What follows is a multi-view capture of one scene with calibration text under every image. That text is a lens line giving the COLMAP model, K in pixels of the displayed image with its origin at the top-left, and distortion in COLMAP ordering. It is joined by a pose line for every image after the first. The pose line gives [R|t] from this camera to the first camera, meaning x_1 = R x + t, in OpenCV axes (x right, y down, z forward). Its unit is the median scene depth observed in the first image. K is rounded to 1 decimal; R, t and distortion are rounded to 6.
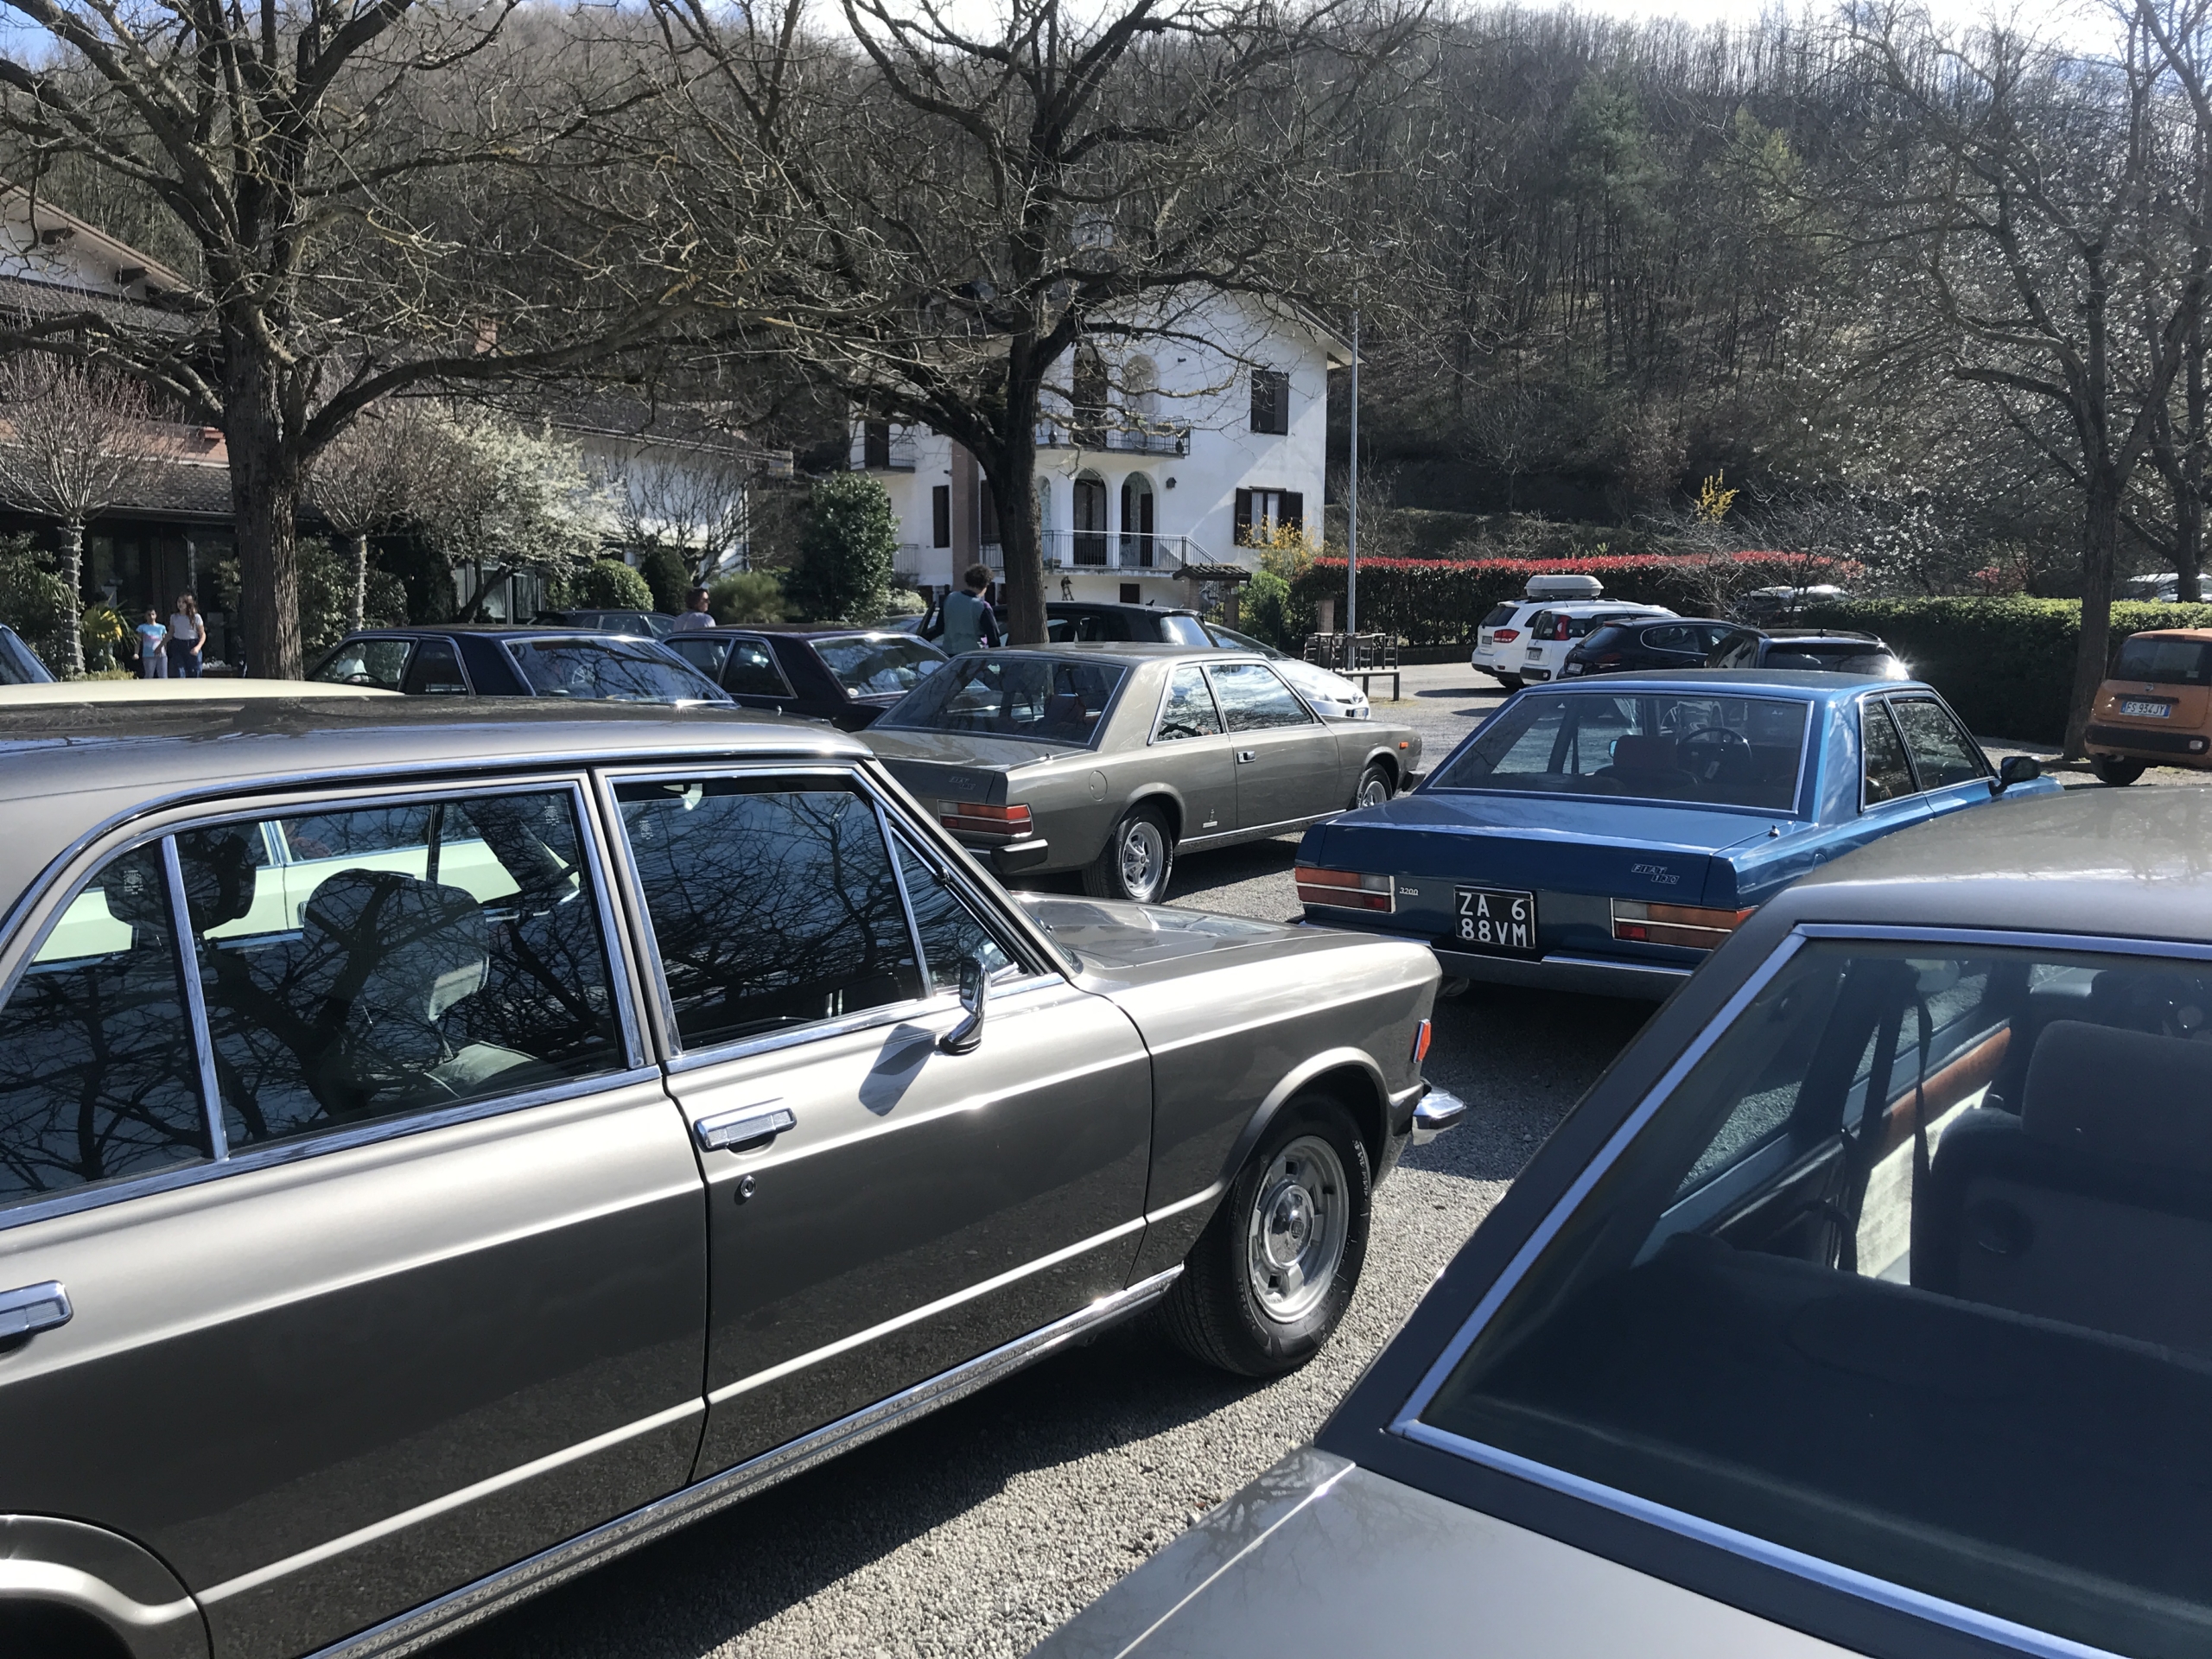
lens RADIAL K [[1808.3, 0, 1117.6], [0, 1808.3, 830.0], [0, 0, 1]] dist [0.066424, -0.101201]
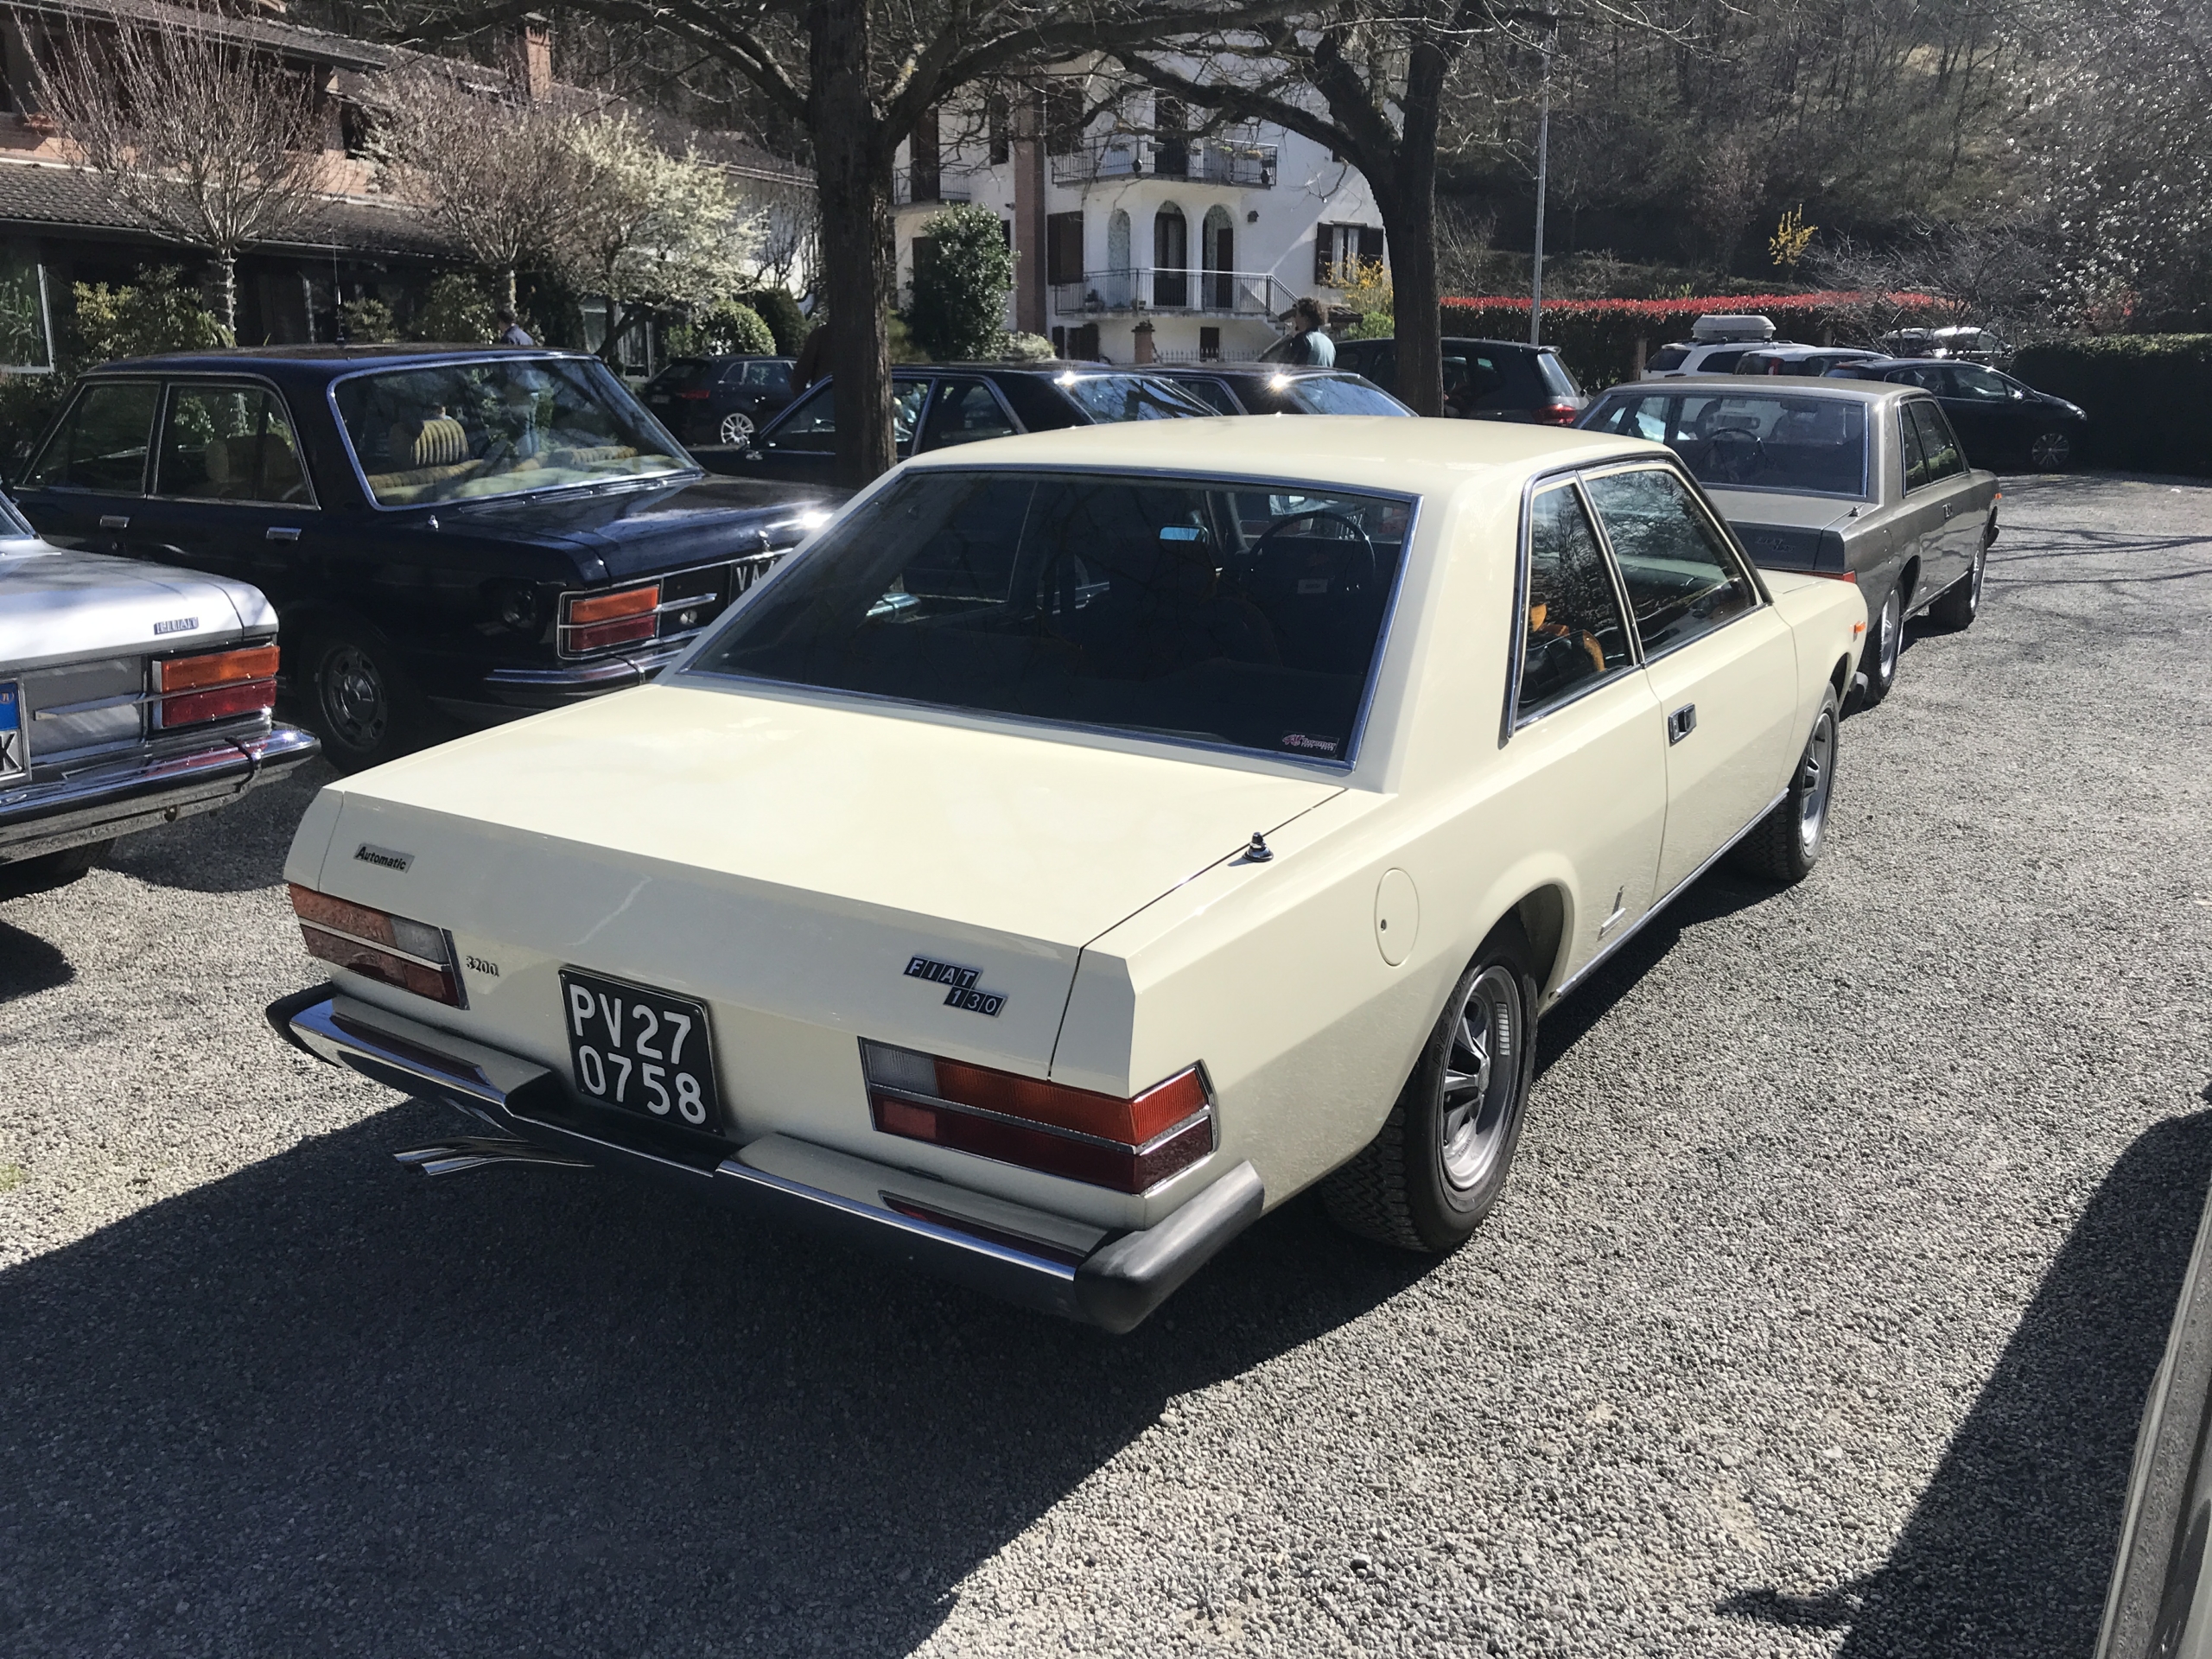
lens RADIAL K [[1811.7, 0, 1106.0], [0, 1811.7, 829.5], [0, 0, 1]] dist [0.018470, -0.004881]
pose [[0.999585, -0.009865, 0.027058, -0.103566], [0.006215, 0.991256, 0.131808, -0.002143], [-0.028121, -0.131585, 0.990906, 0.039766]]
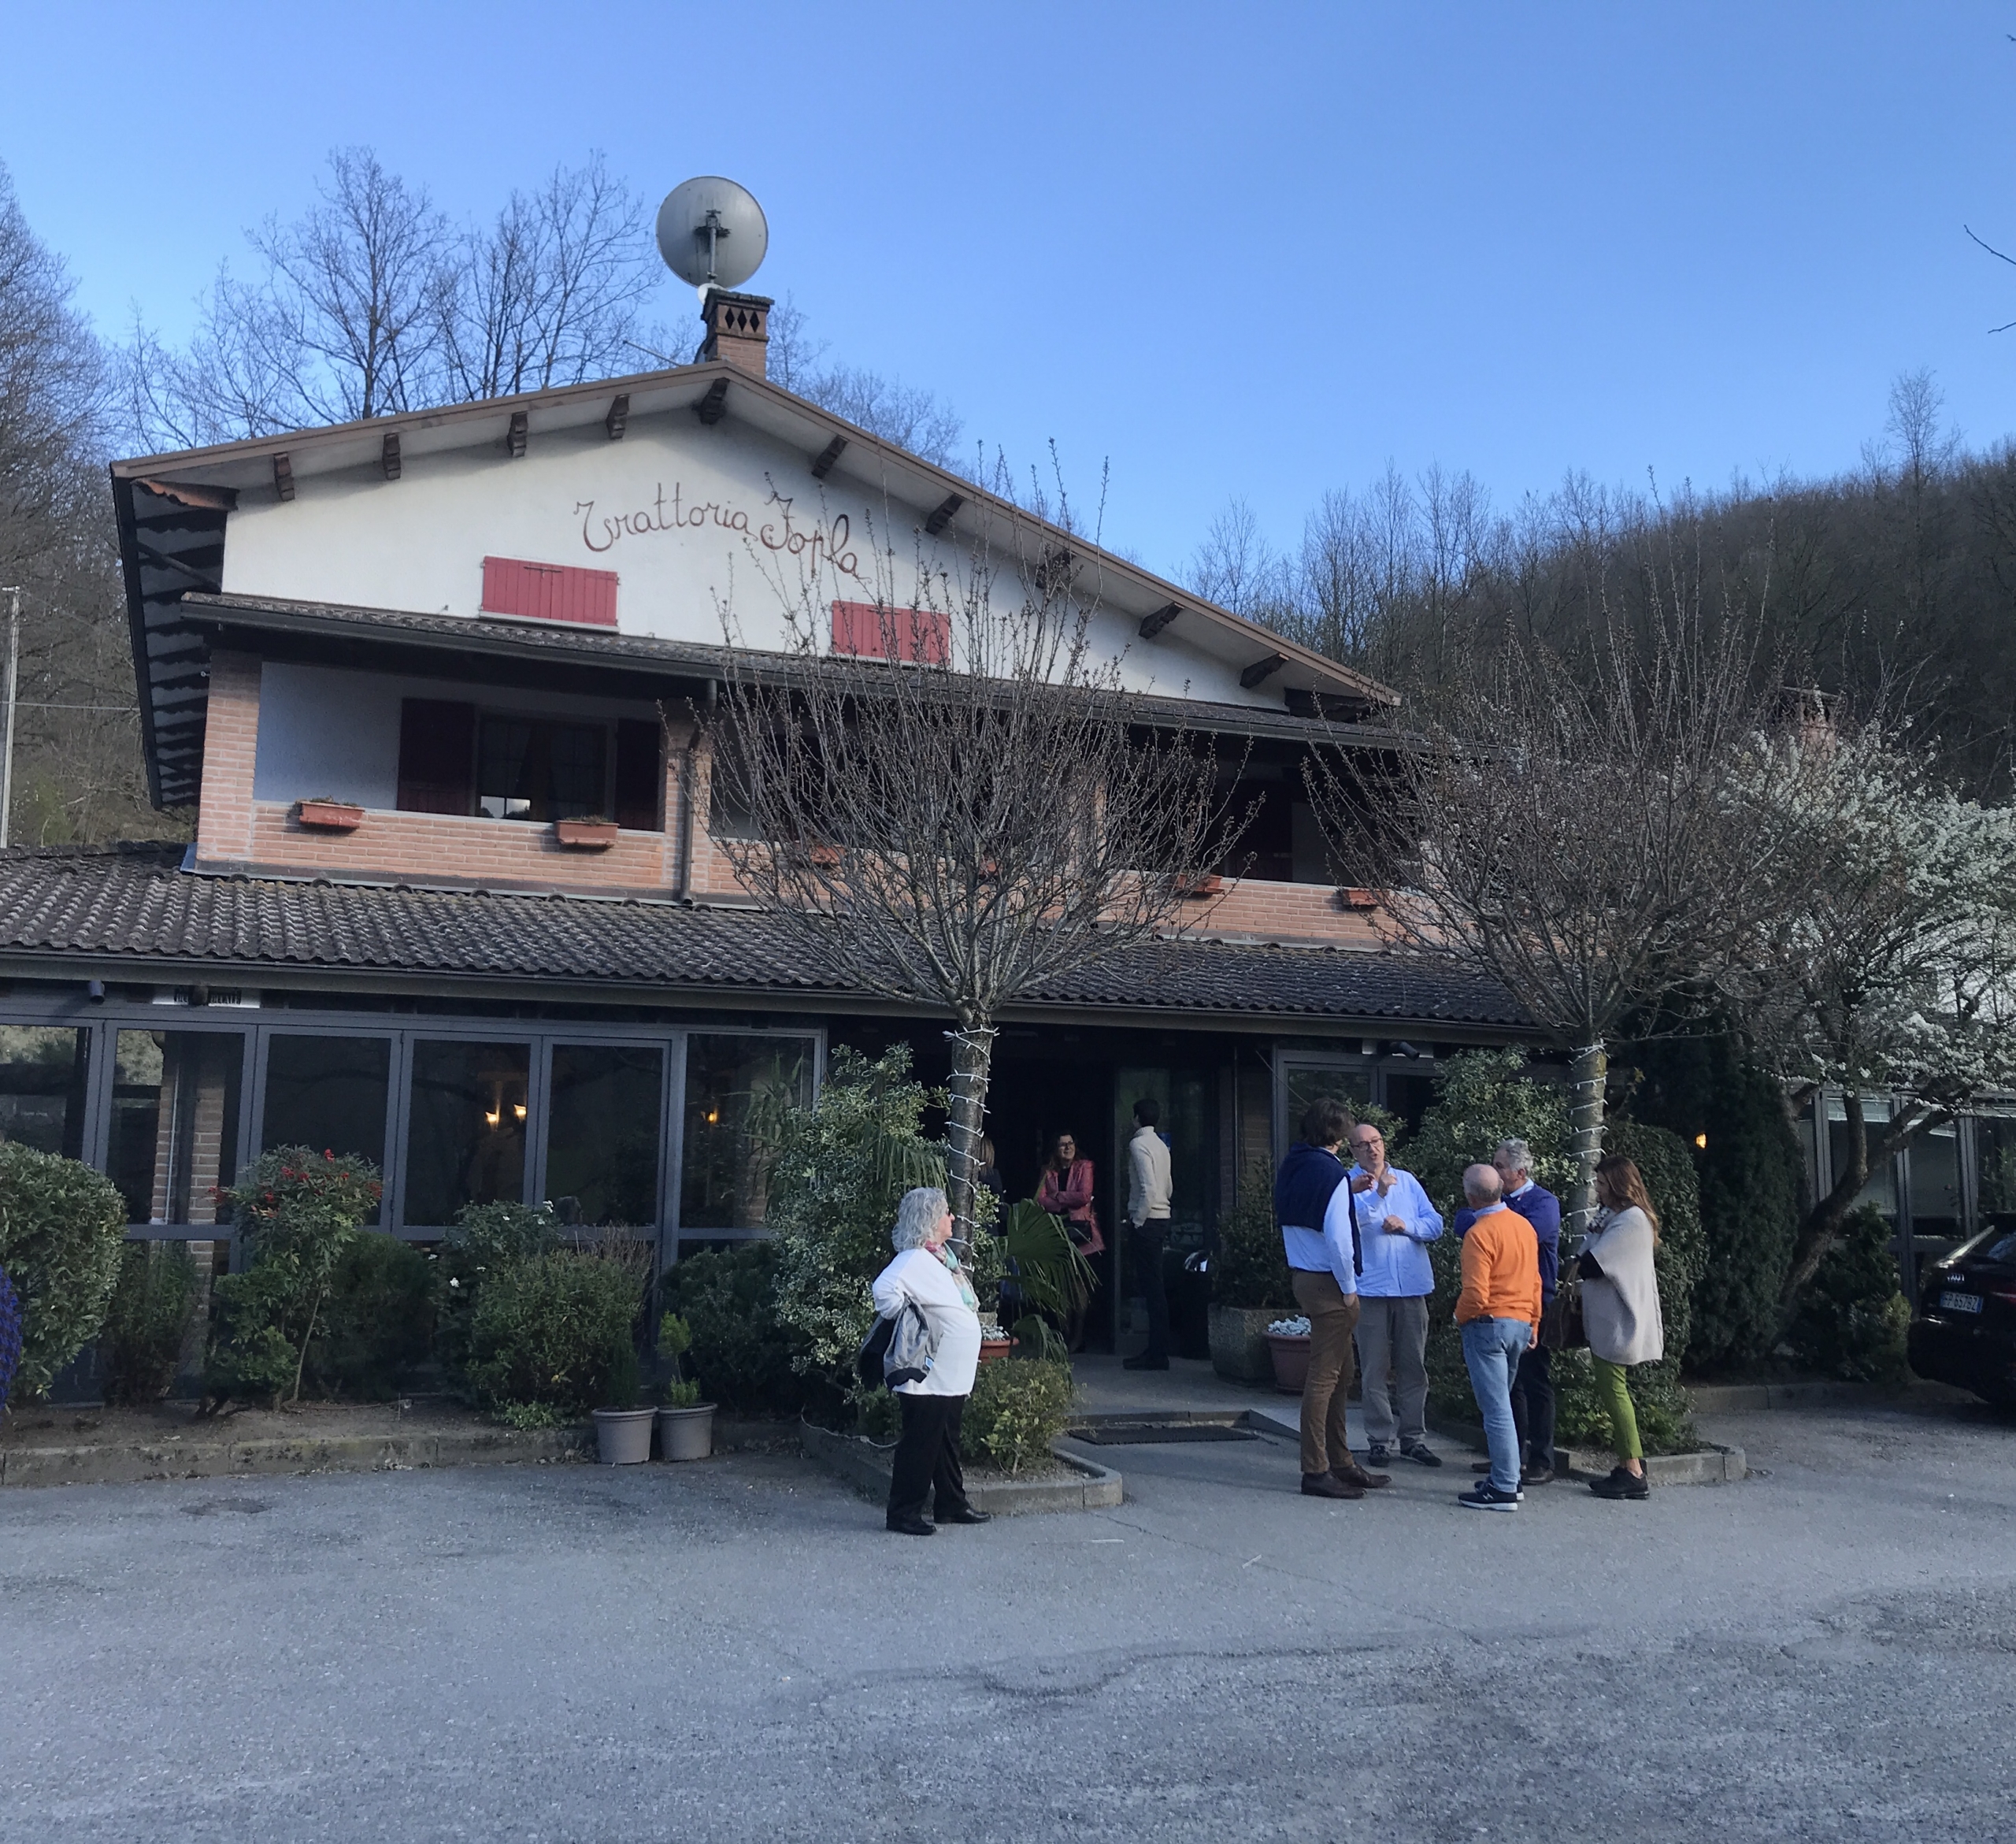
lens RADIAL K [[1891.2, 0, 1008.0], [0, 1891.2, 922.0], [0, 0, 1]] dist [0.007431, 0.005427]
pose [[0.747336, -0.098825, -0.657056, -0.156517], [-0.080376, 0.968170, -0.237038, -0.050311], [0.659567, 0.229959, 0.715605, 0.413154]]
